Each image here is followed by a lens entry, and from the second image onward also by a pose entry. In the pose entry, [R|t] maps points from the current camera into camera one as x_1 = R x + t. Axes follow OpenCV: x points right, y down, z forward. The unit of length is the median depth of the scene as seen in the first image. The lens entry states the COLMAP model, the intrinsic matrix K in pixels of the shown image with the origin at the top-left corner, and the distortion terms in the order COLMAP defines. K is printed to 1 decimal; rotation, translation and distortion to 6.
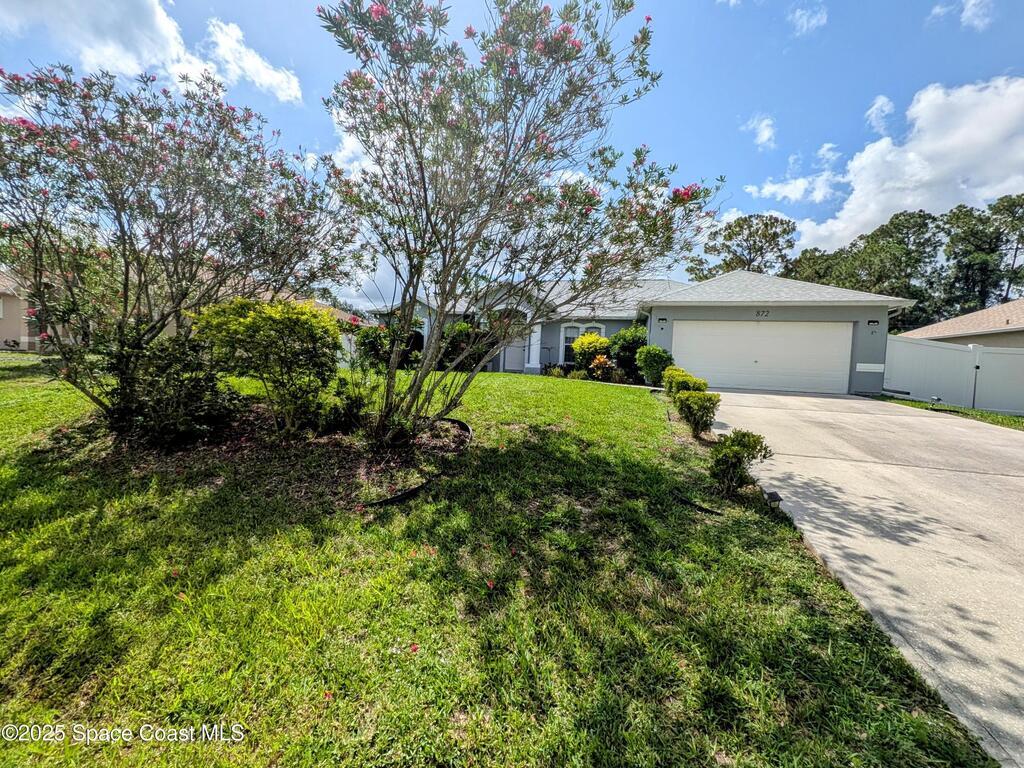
lens RADIAL K [[405.7, 0, 515.6], [0, 405.7, 381.3], [0, 0, 1]] dist [0.005561, -0.000984]
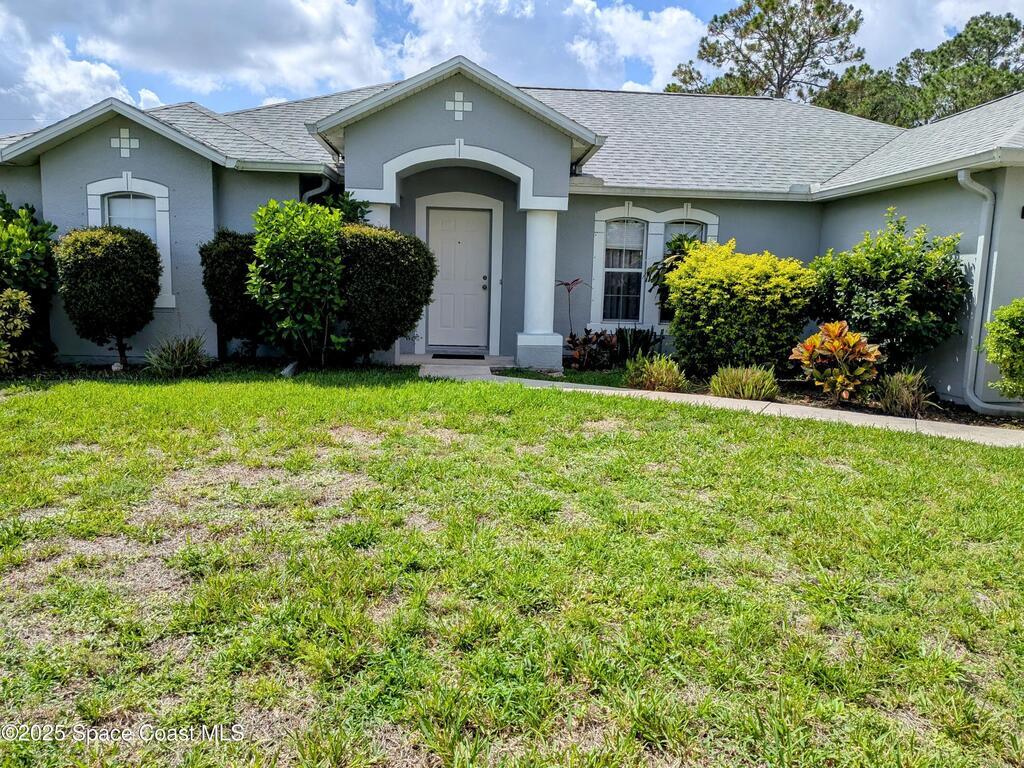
lens RADIAL K [[714.6, 0, 512.0], [0, 714.6, 384.0], [0, 0, 1]] dist [-0.006561, -0.003181]
pose [[0.938267, -0.073604, 0.337990, -0.171615], [0.031836, 0.991327, 0.127503, -0.077327], [-0.344444, -0.108872, 0.932473, 0.462410]]
